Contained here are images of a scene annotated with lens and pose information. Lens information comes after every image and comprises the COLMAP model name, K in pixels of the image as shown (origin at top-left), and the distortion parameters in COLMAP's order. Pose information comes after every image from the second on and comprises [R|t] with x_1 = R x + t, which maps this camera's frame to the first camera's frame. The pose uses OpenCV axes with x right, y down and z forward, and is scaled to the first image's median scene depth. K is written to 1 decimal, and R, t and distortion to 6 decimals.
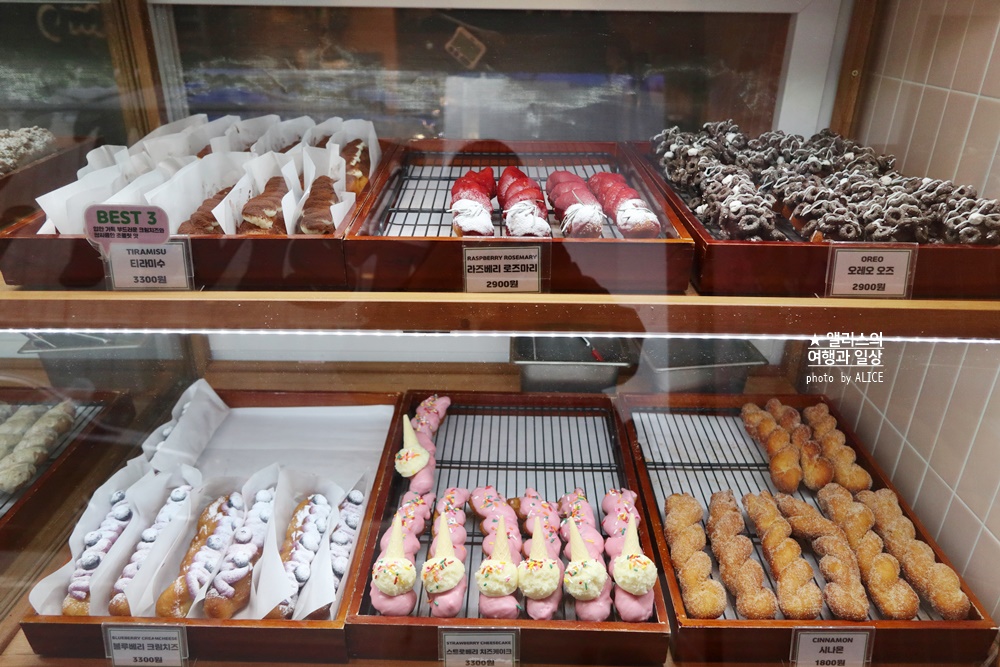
lens RADIAL K [[689.0, 0, 500.0], [0, 689.0, 333.5], [0, 0, 1]] dist [-0.003100, -0.004943]
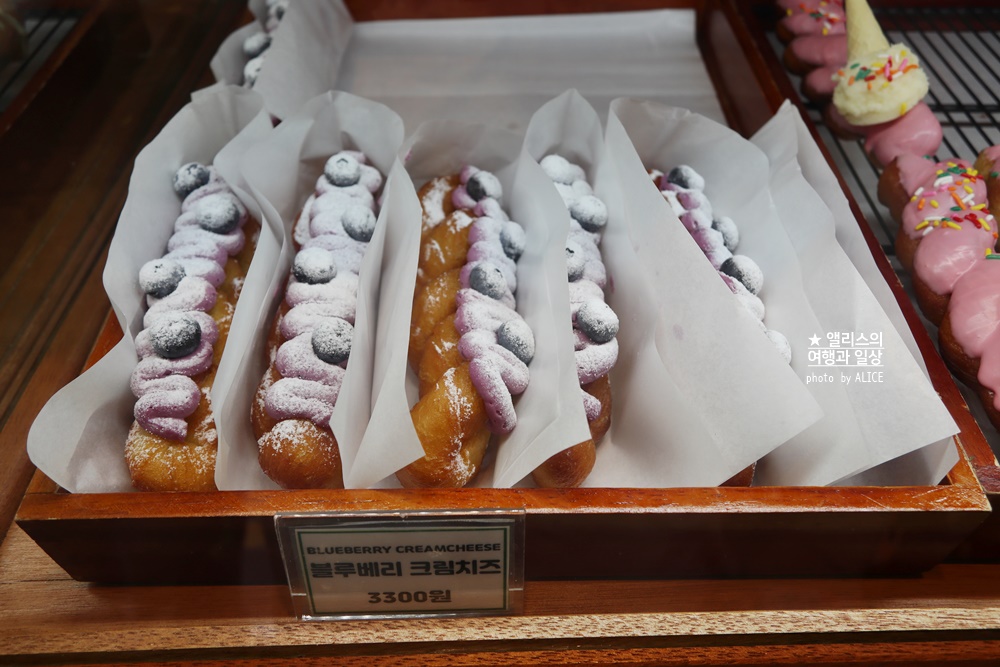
lens RADIAL K [[741.1, 0, 500.0], [0, 741.1, 333.5], [0, 0, 1]] dist [0.036847, 0.000059]
pose [[0.999680, -0.022996, 0.010551, -0.401396], [0.018102, 0.941430, 0.336722, 0.188161], [-0.017676, -0.336423, 0.941545, 0.587524]]
